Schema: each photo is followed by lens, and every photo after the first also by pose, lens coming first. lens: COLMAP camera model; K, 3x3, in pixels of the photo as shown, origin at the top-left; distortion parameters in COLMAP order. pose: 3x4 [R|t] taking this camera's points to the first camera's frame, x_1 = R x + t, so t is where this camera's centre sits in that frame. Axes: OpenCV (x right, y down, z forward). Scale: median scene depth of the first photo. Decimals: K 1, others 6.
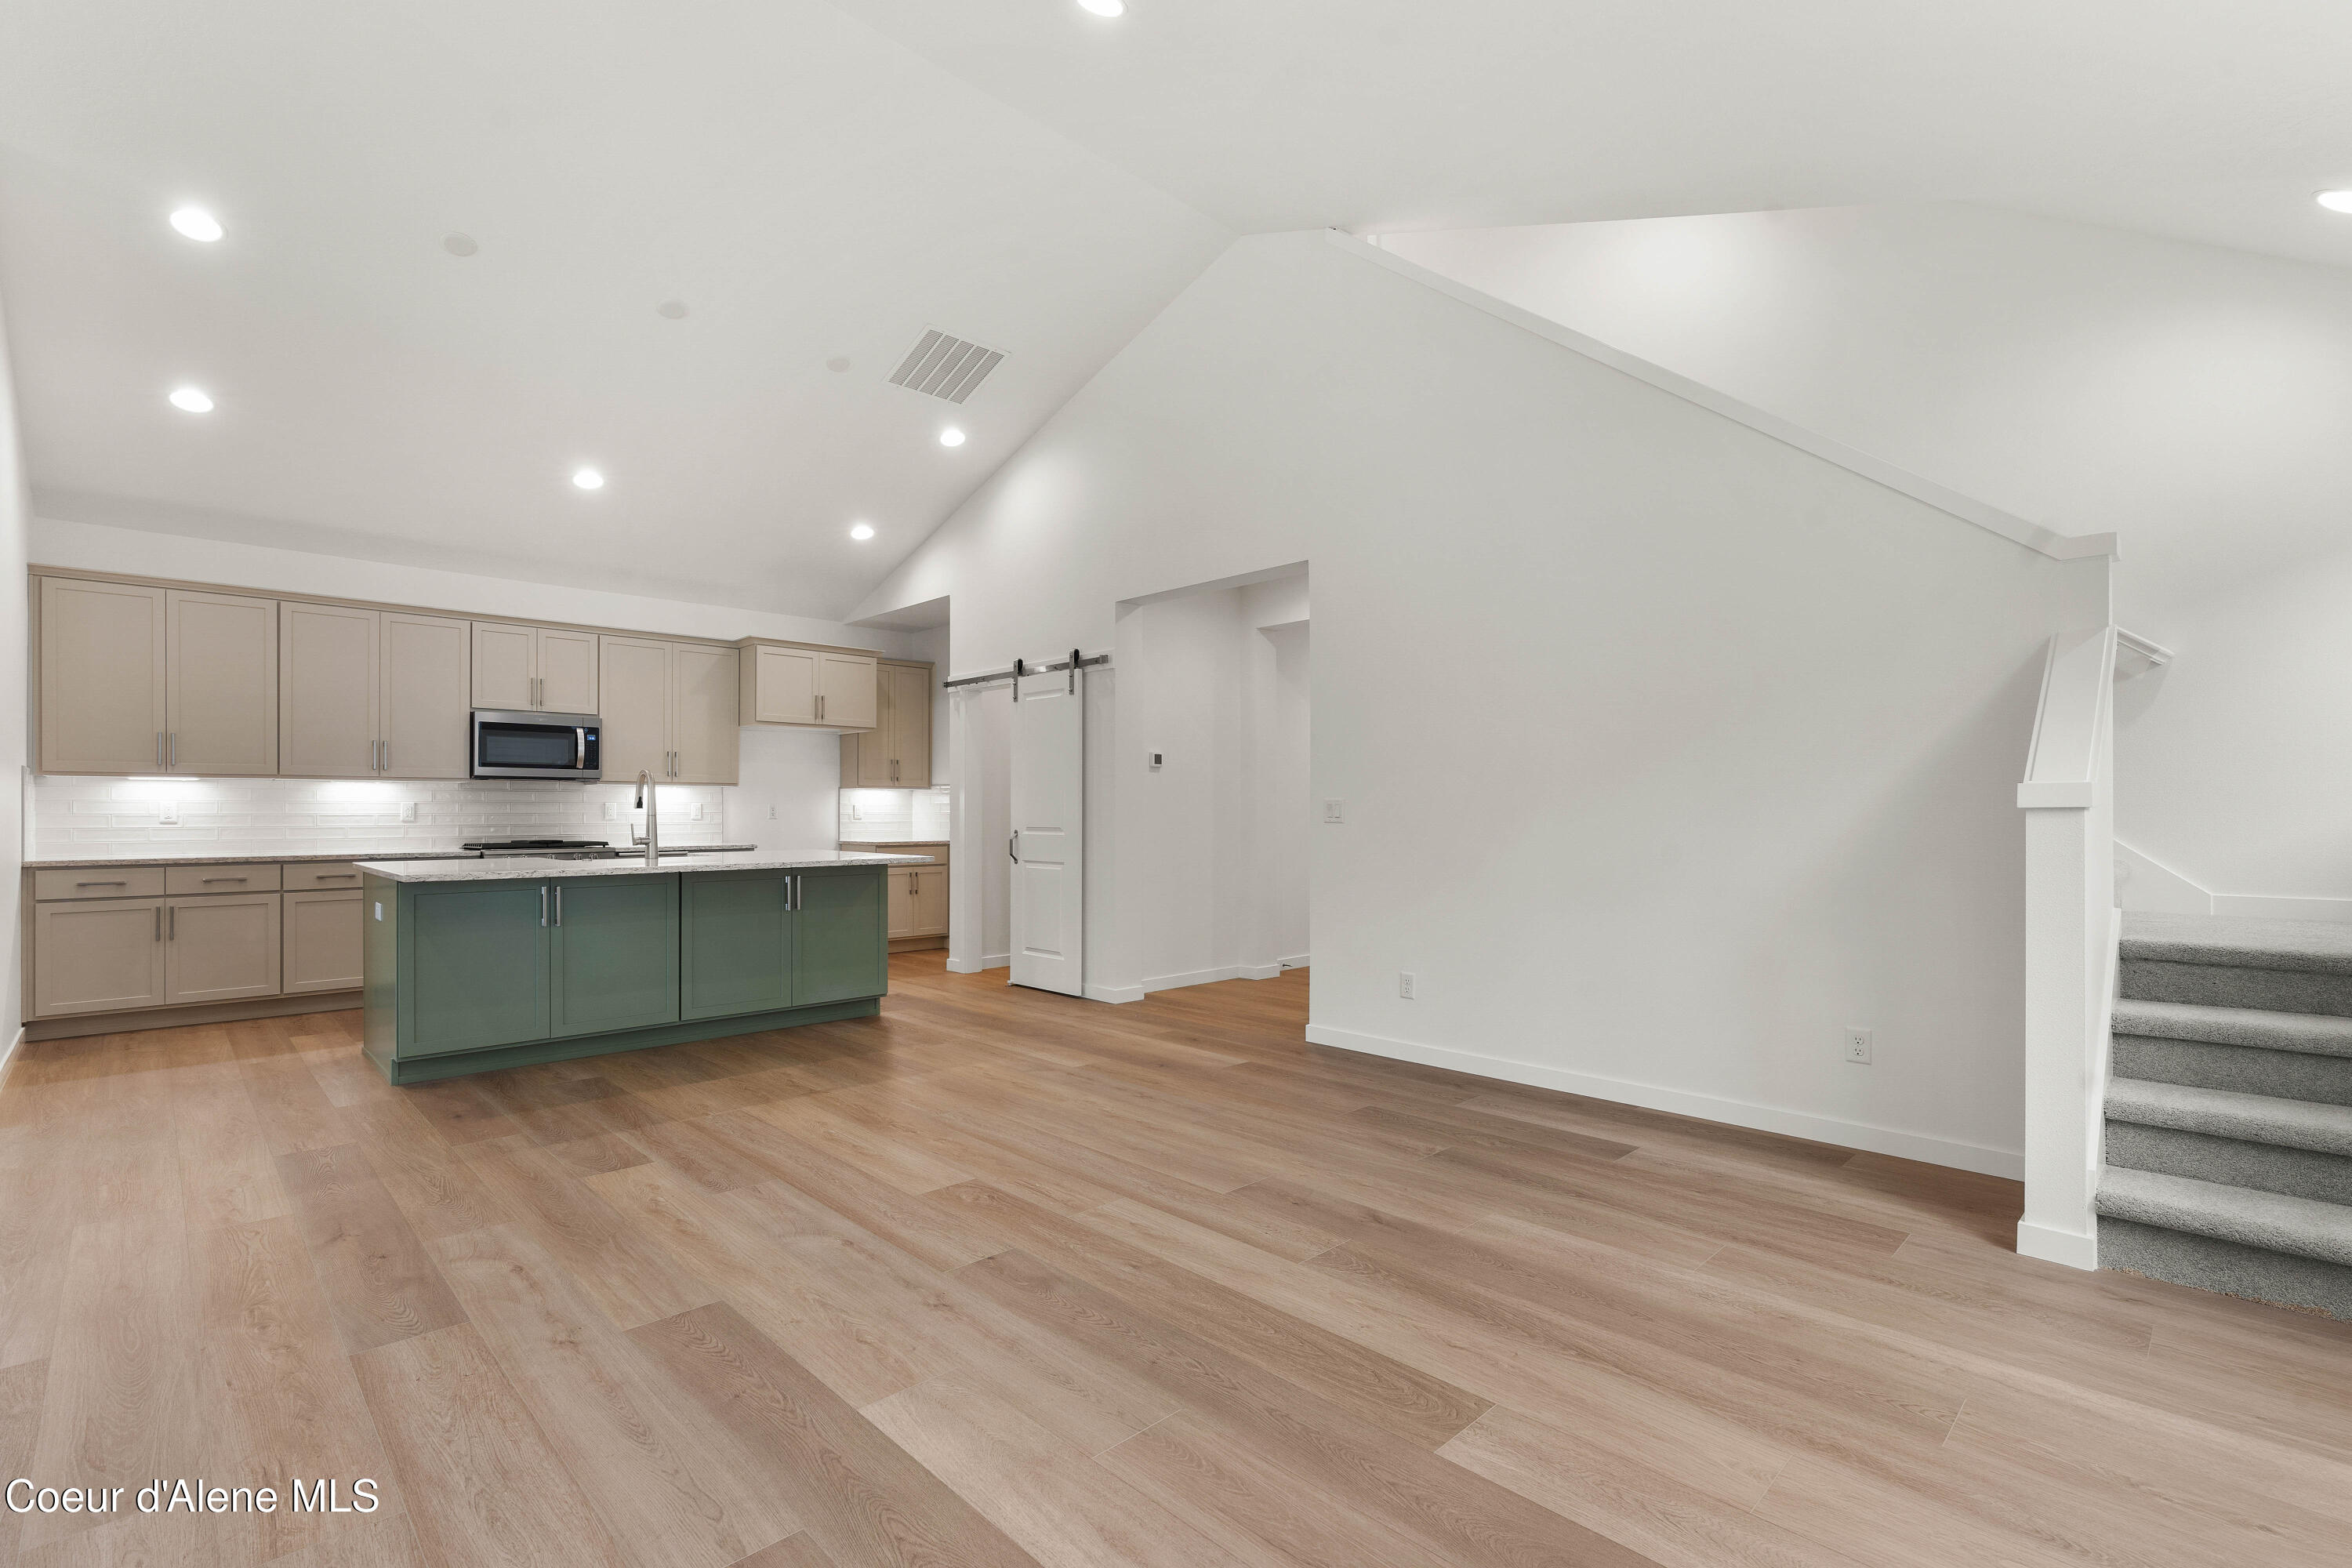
lens RADIAL K [[1078.1, 0, 1185.2], [0, 1078.1, 800.7], [0, 0, 1]] dist [-0.004632, 0.002758]
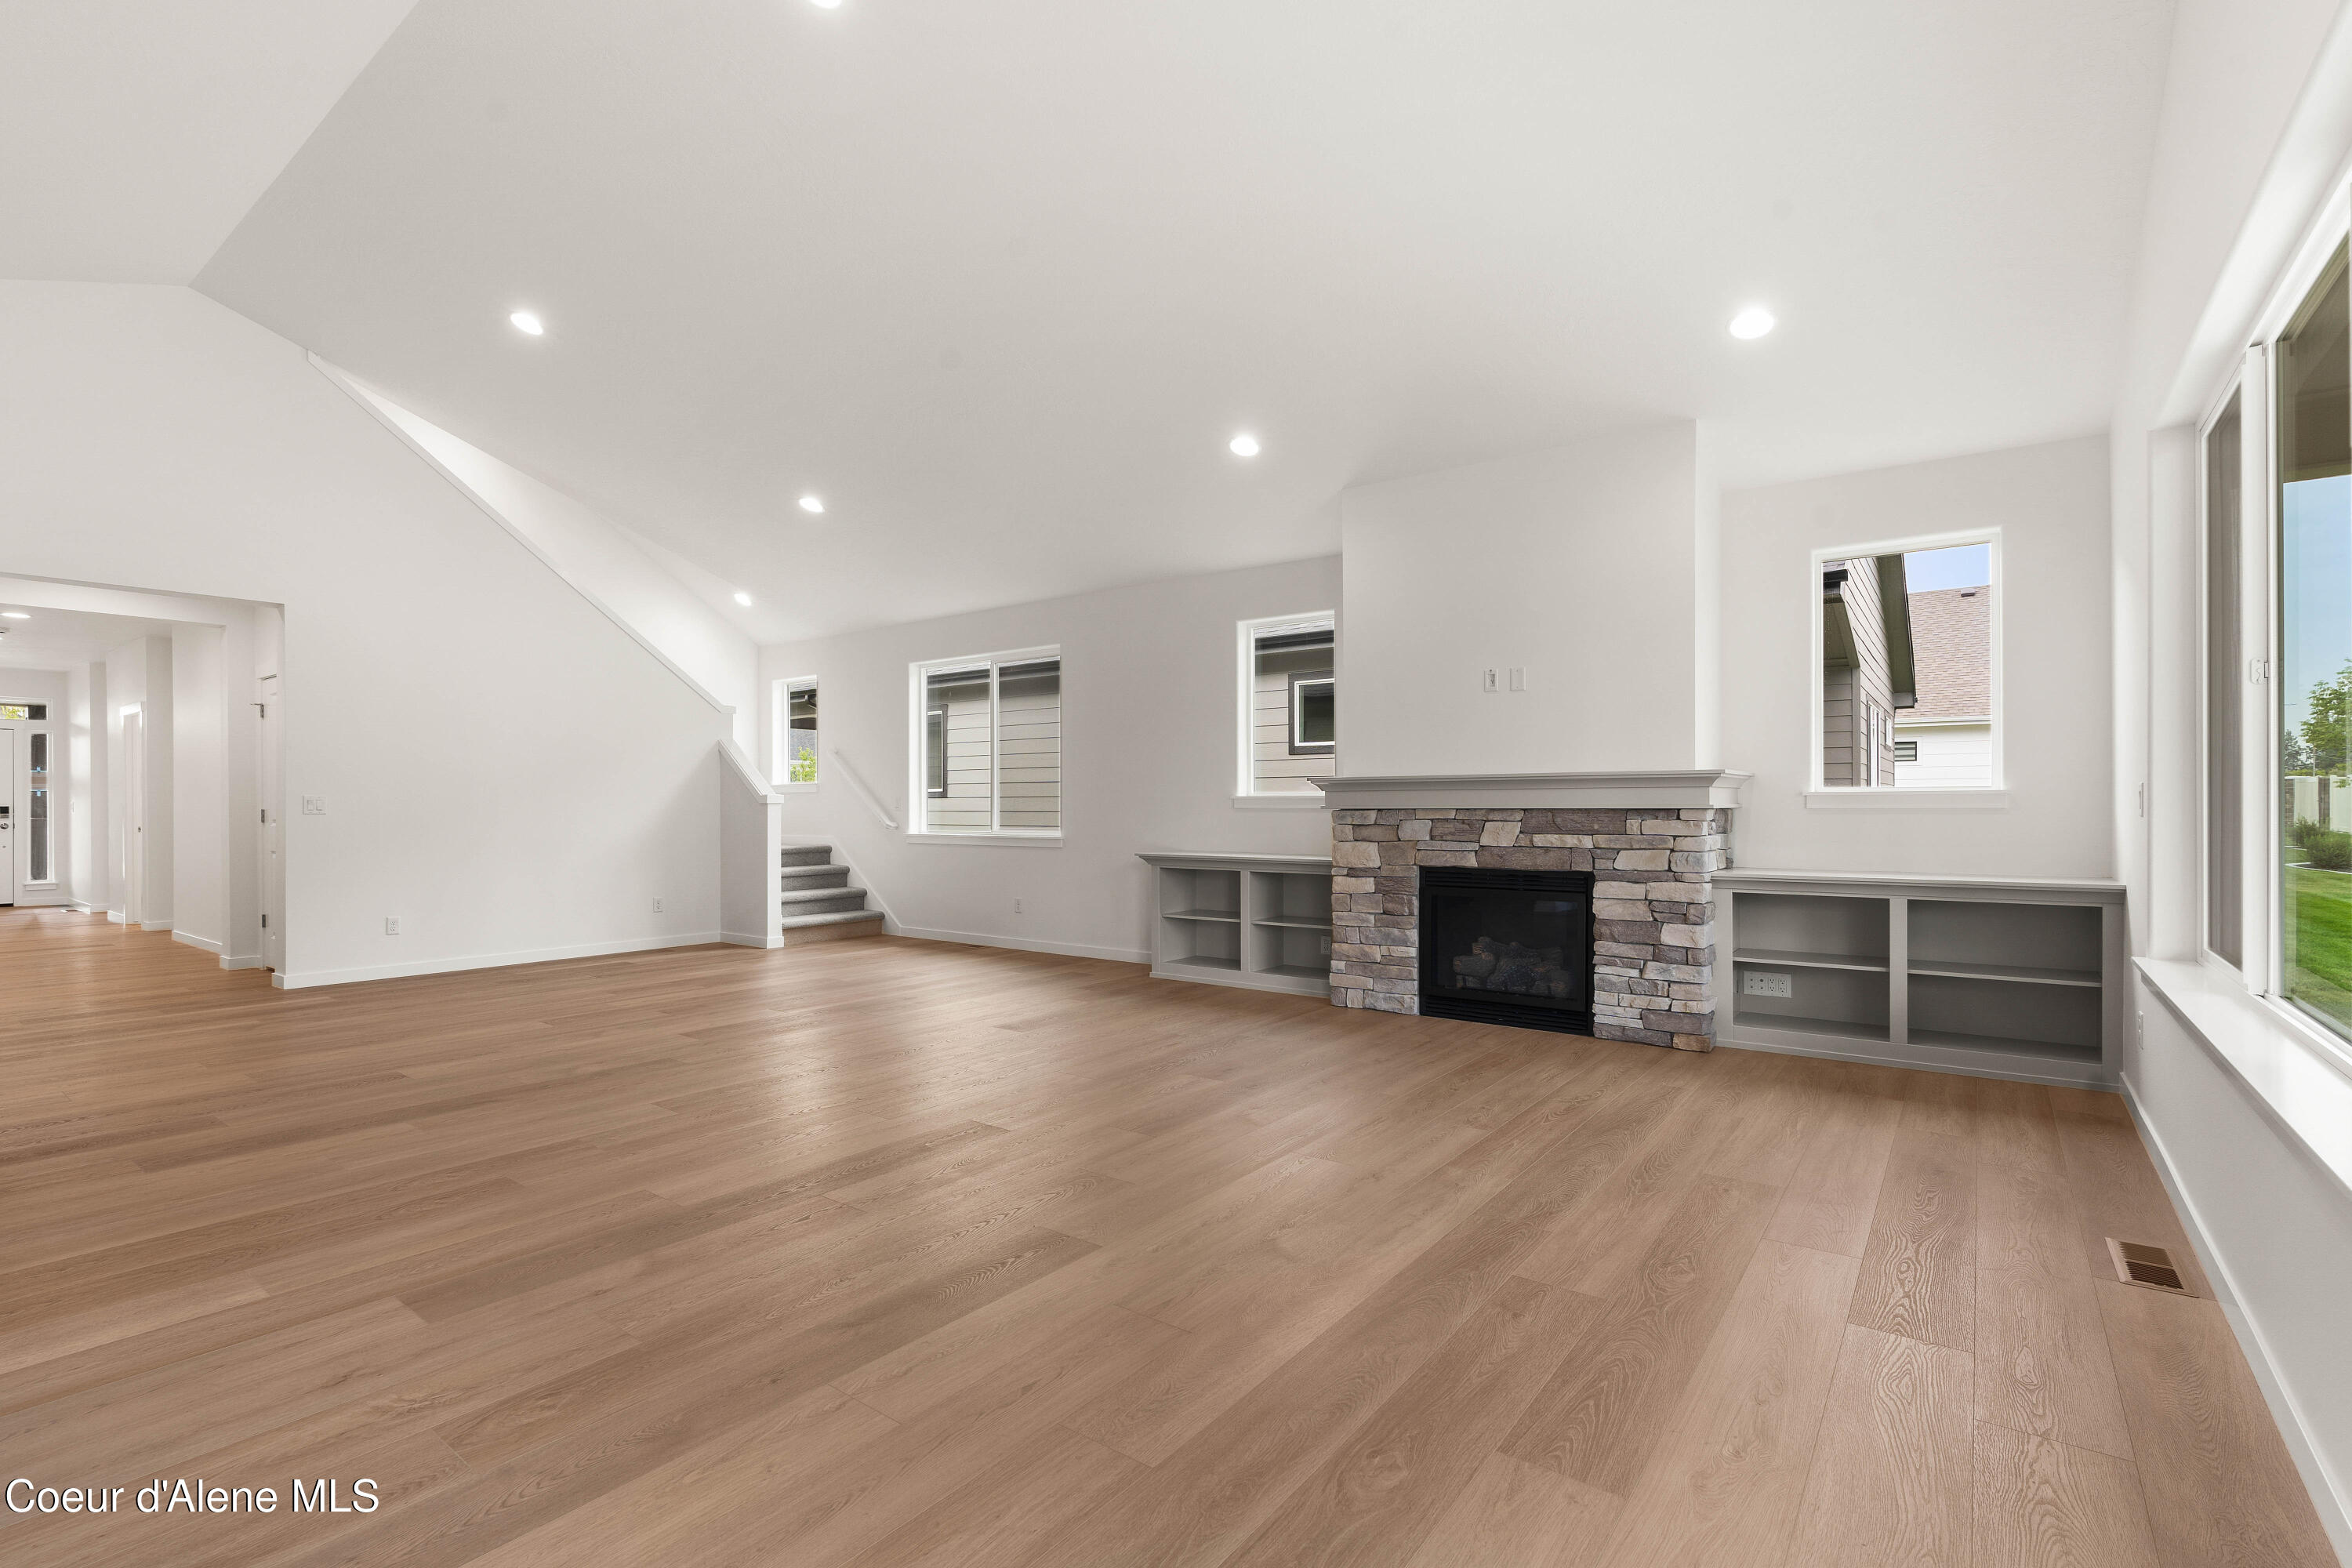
lens RADIAL K [[1078.1, 0, 1170.6], [0, 1078.1, 806.1], [0, 0, 1]] dist [-0.004632, 0.002758]
pose [[-0.145140, -0.001427, 0.989410, -1.117471], [-0.006199, 0.999981, 0.000533, 0.001523], [-0.989392, -0.006056, -0.145146, 0.144883]]
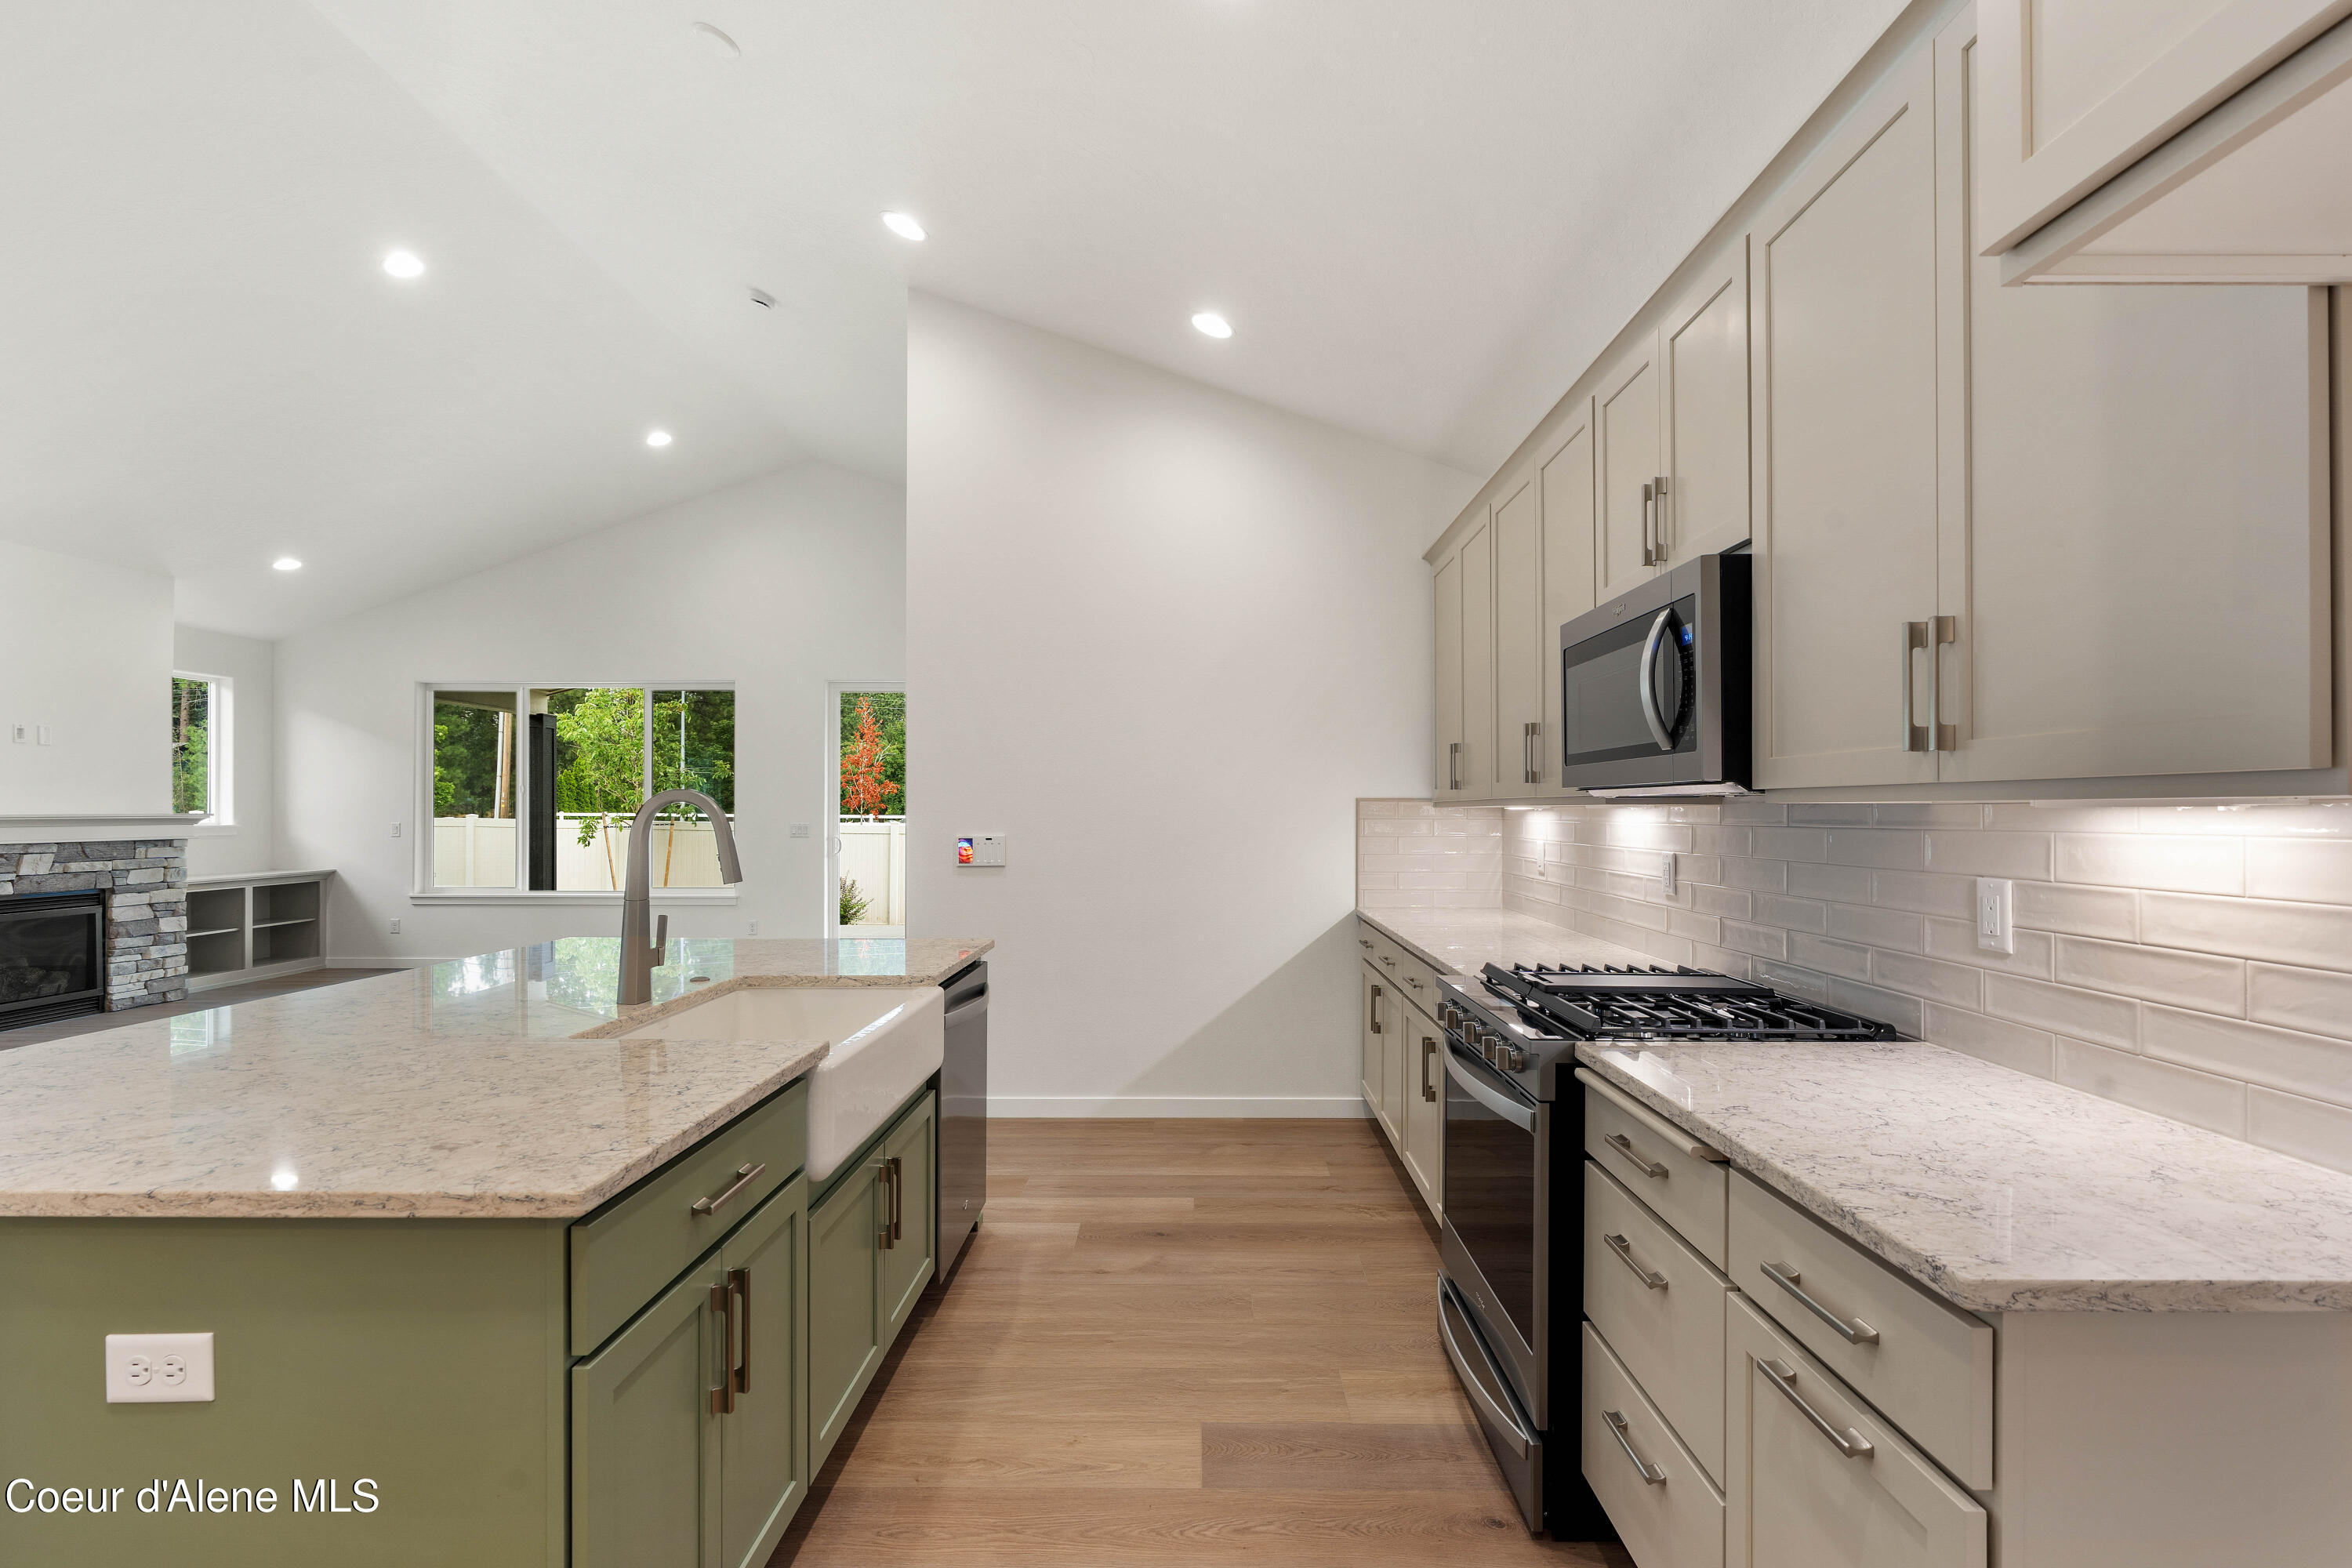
lens RADIAL K [[1078.1, 0, 1153.4], [0, 1078.1, 813.4], [0, 0, 1]] dist [-0.004632, 0.002758]
pose [[-0.719813, 0.001971, -0.694165, -0.315361], [0.006570, 0.999971, -0.003973, -0.015845], [0.694137, -0.007420, -0.719805, 1.296386]]
